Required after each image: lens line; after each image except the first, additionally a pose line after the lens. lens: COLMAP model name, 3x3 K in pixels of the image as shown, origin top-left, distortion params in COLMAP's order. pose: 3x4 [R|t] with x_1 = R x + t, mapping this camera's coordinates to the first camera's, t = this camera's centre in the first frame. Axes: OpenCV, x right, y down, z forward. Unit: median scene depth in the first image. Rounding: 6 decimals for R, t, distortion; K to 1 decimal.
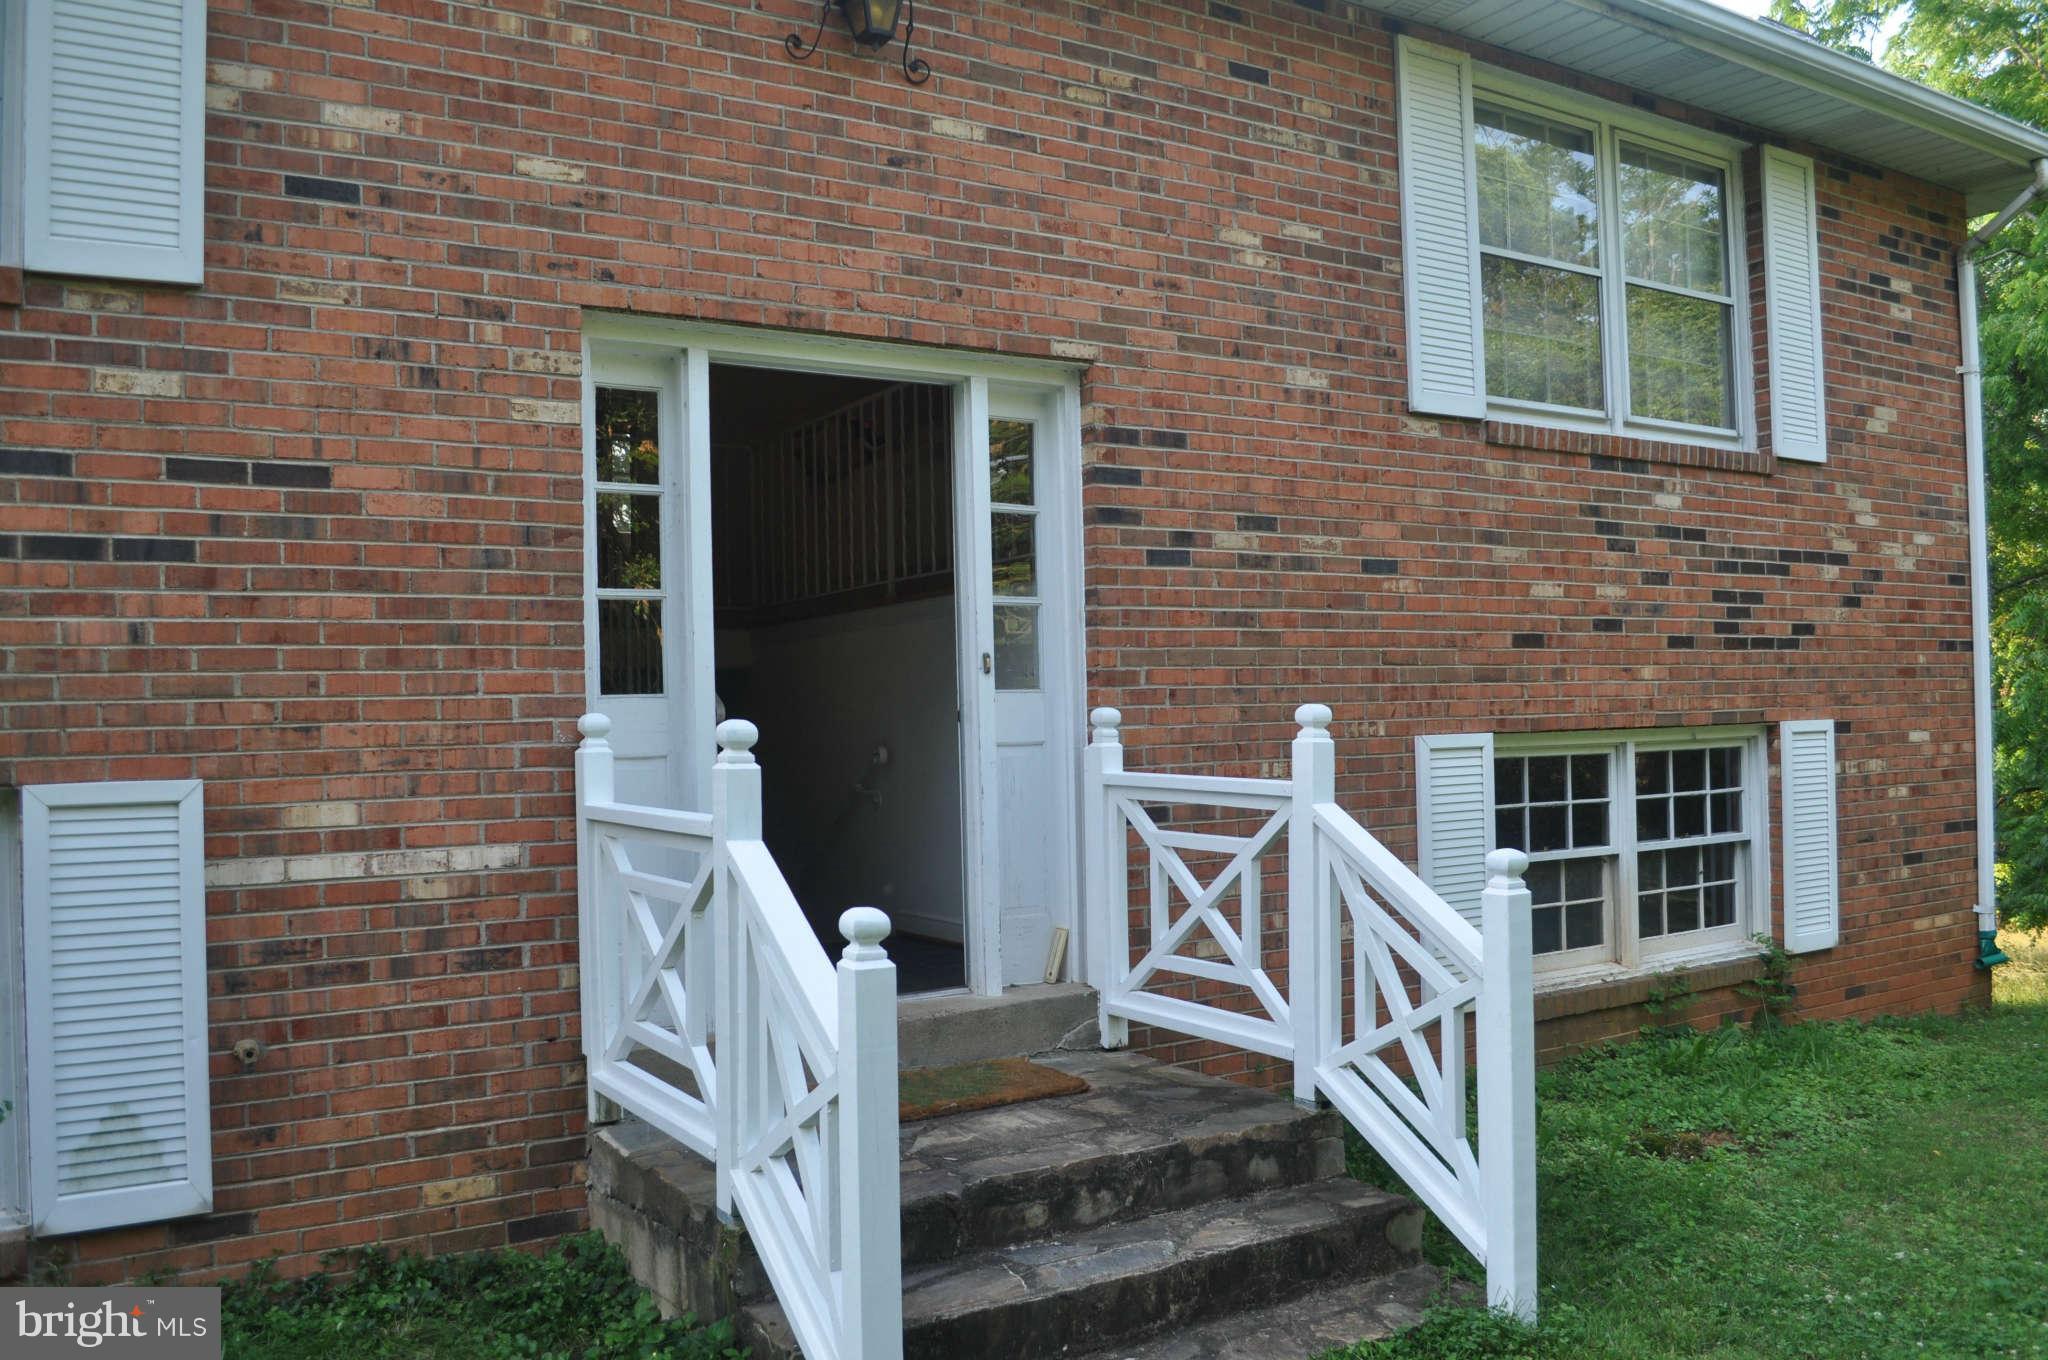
lens RADIAL K [[1664.6, 0, 1028.9], [0, 1664.6, 696.6], [0, 0, 1]] dist [-0.084288, 0.014305]
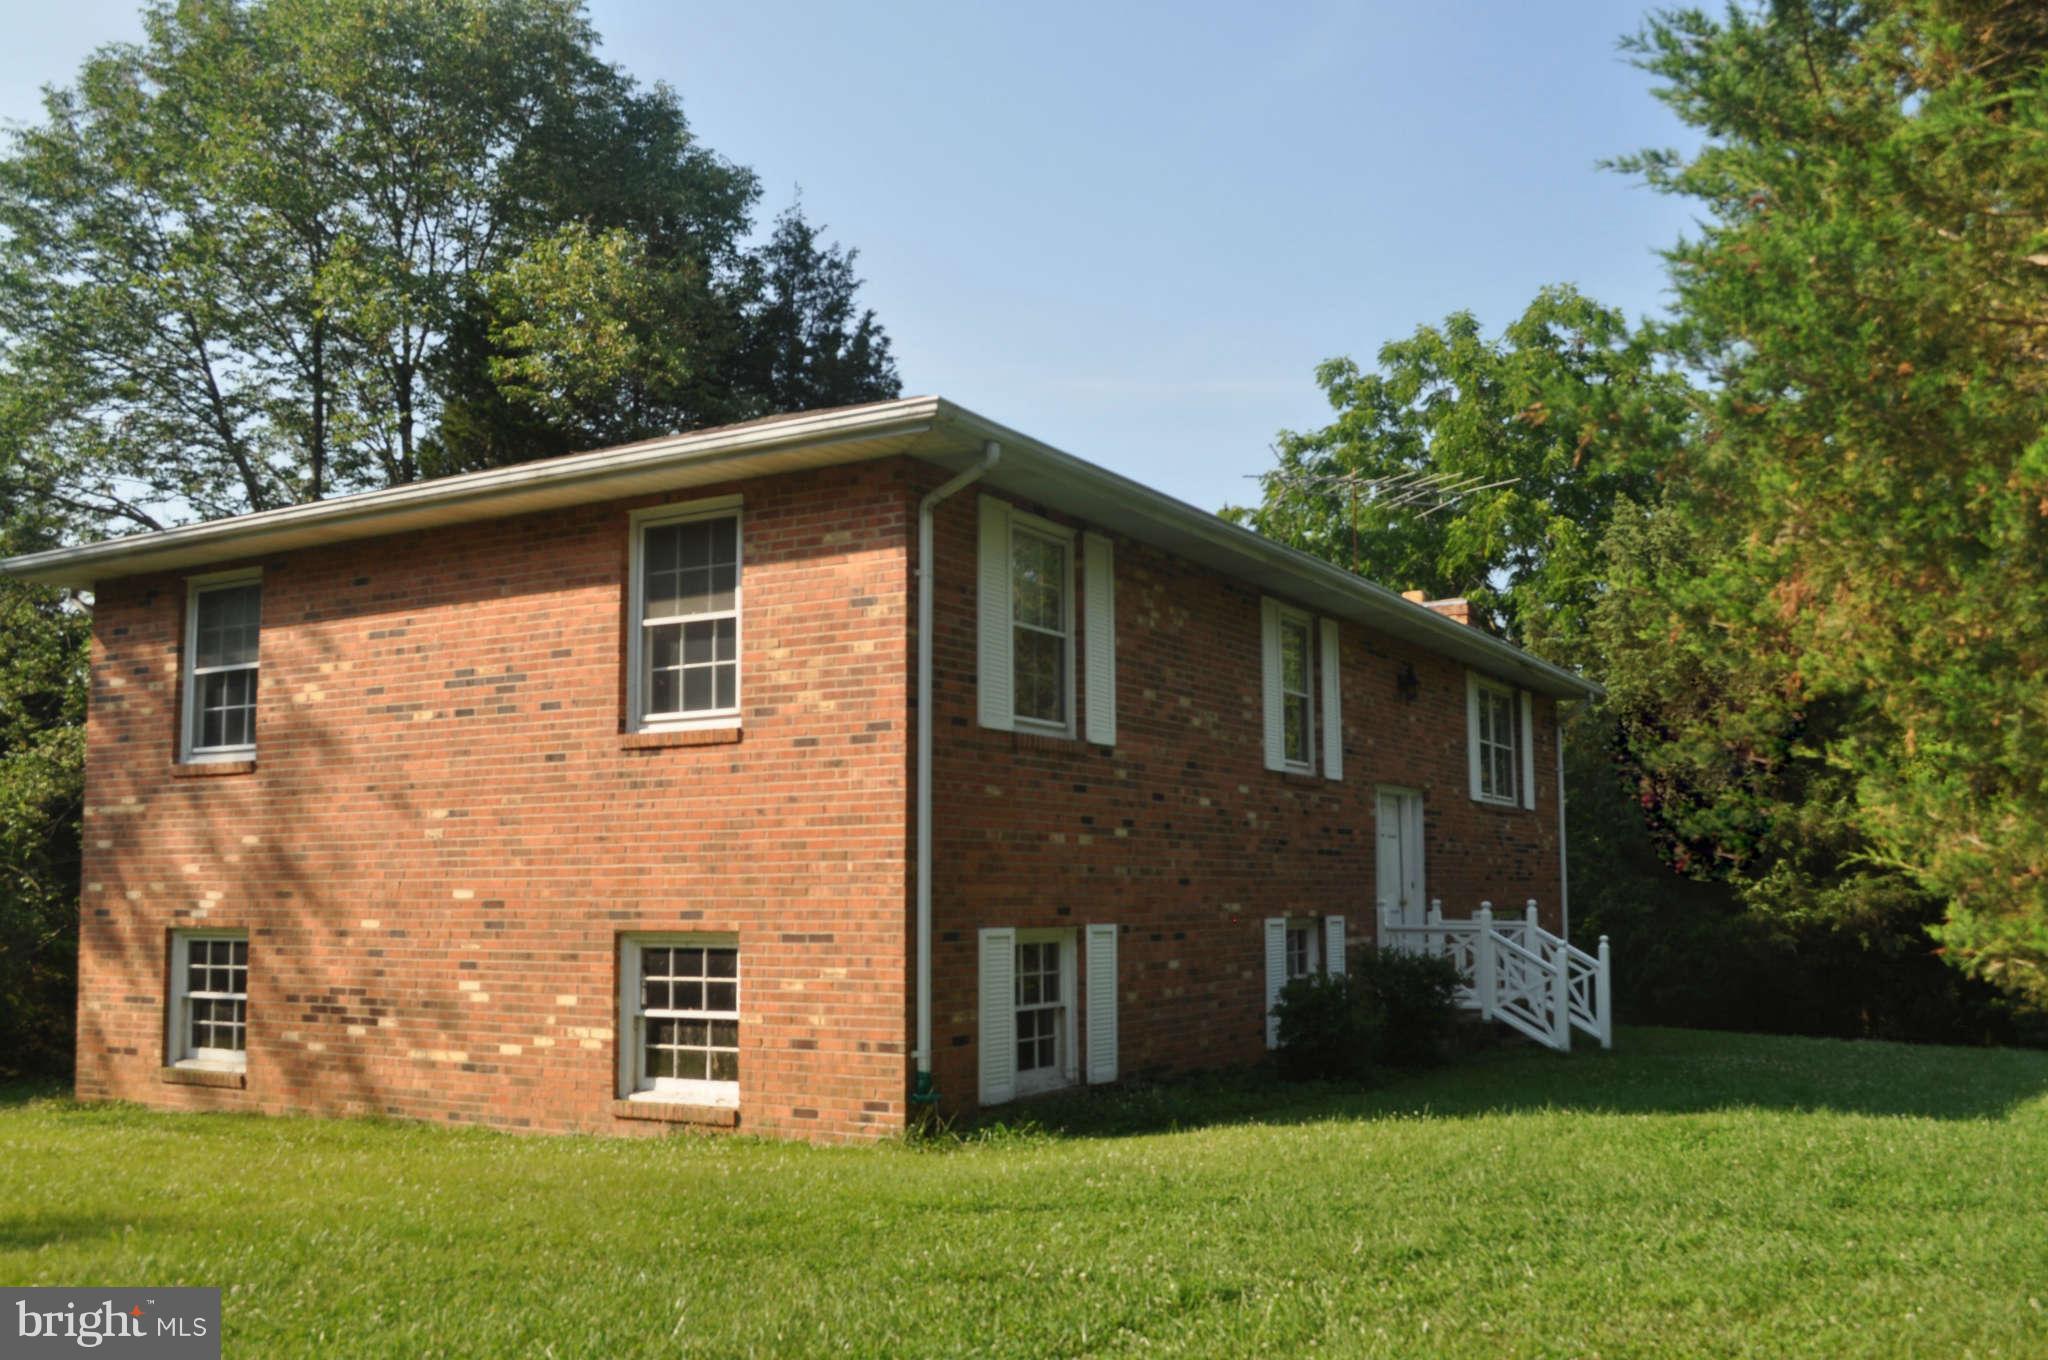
lens RADIAL K [[1814.7, 0, 1021.8], [0, 1814.7, 694.4], [0, 0, 1]] dist [-0.077389, 0.012813]
pose [[0.885981, 0.072485, 0.458021, -2.222926], [-0.024382, 0.993623, -0.110085, 0.015895], [-0.463079, 0.086366, 0.882099, -1.682142]]
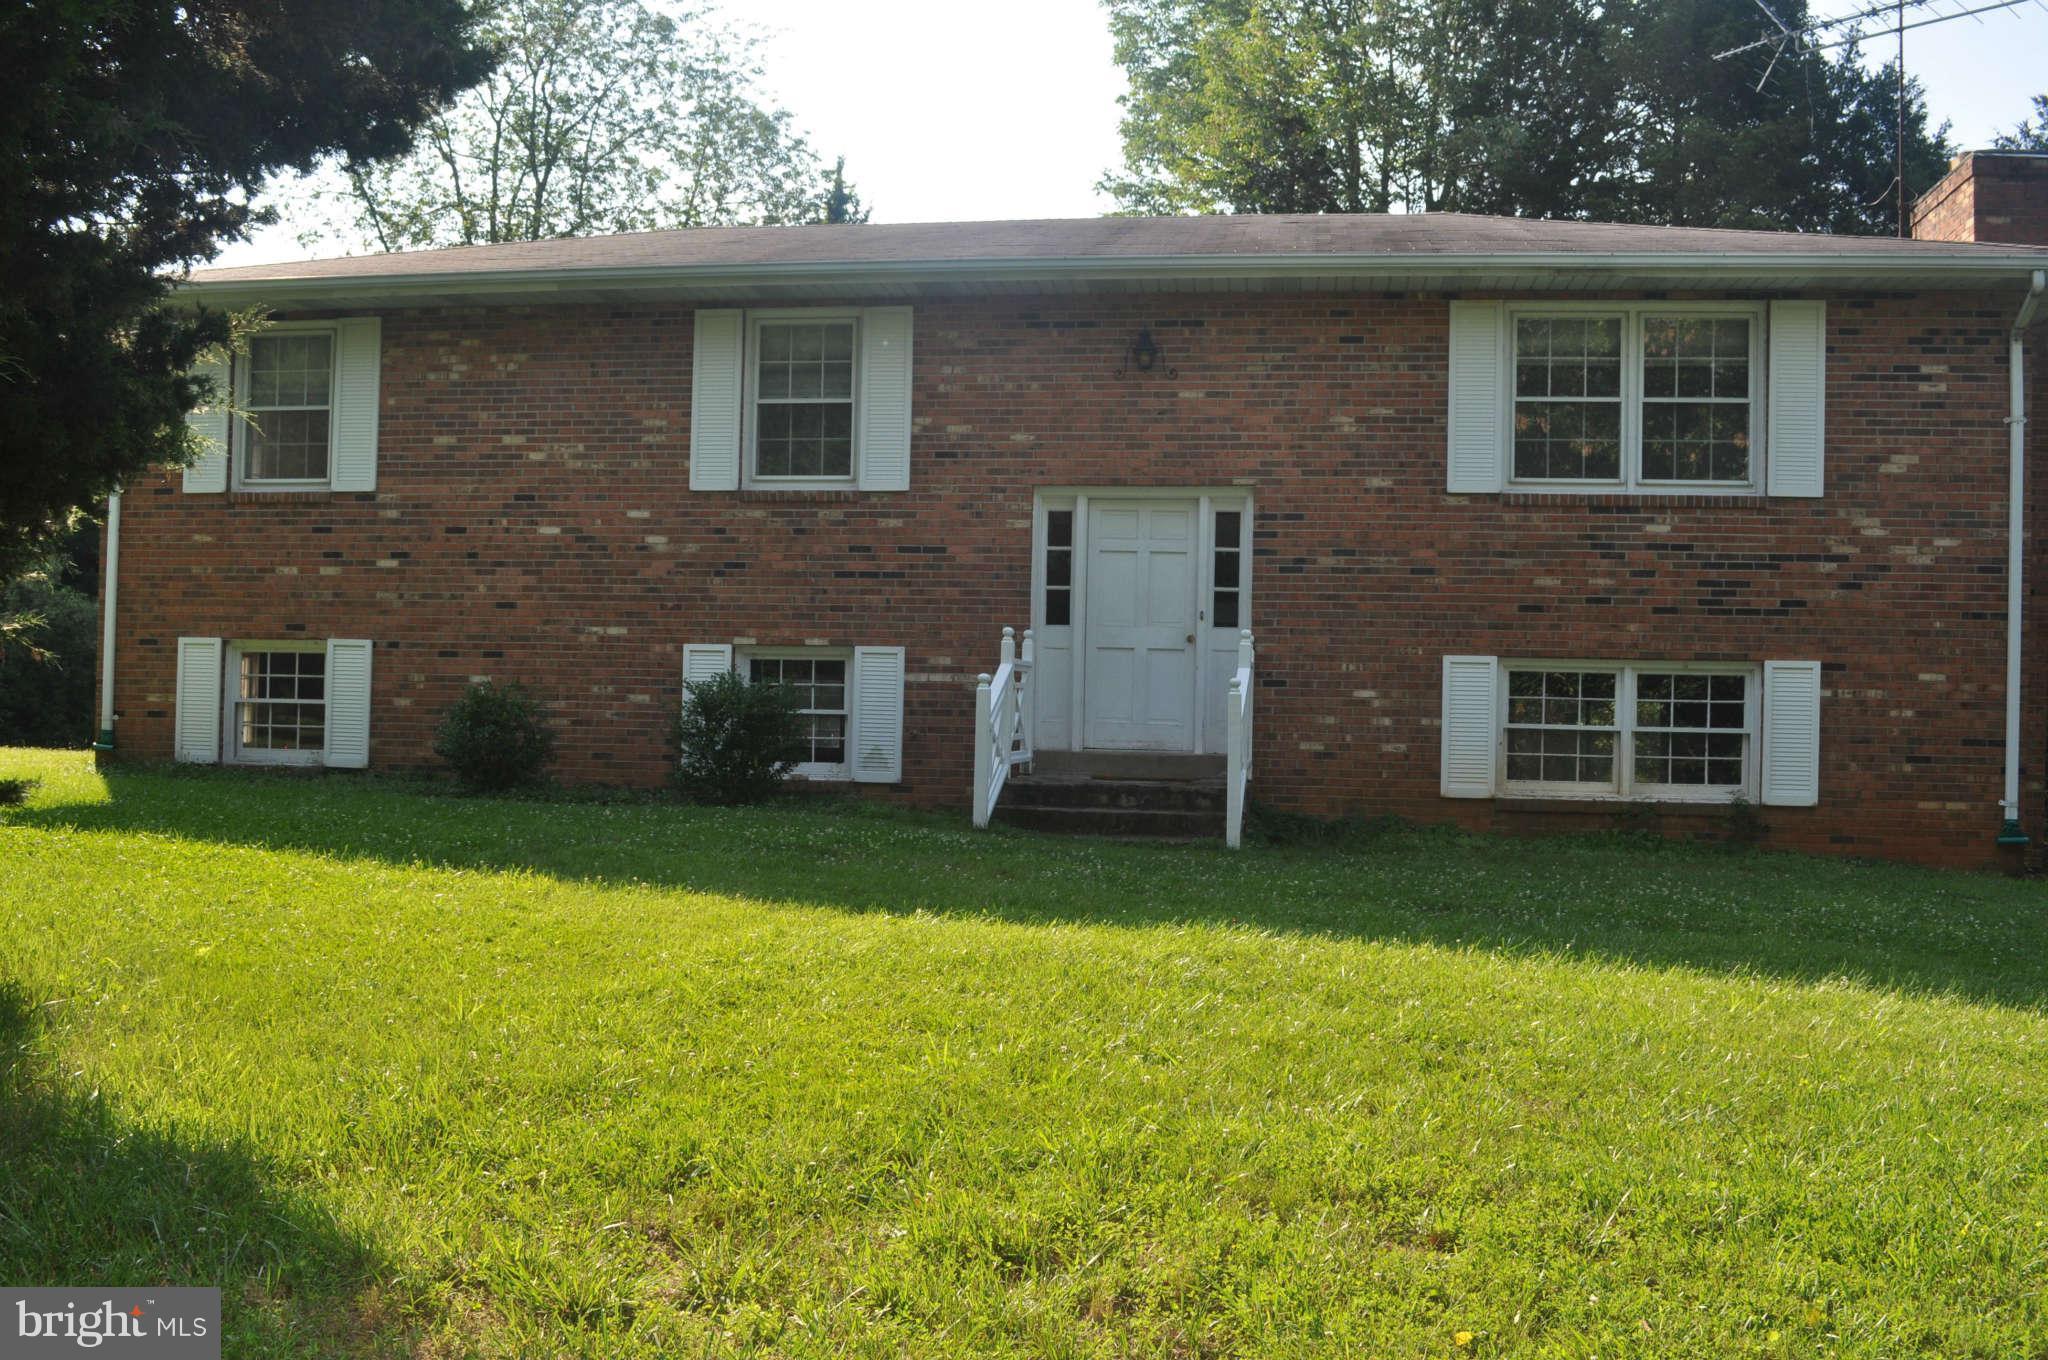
lens RADIAL K [[1814.7, 0, 1021.8], [0, 1814.7, 694.4], [0, 0, 1]] dist [-0.077389, 0.012813]
pose [[0.752052, 0.033159, -0.658269, 1.450768], [-0.030840, 0.999410, 0.015109, 0.060177], [0.658381, 0.008938, 0.752631, -1.098318]]
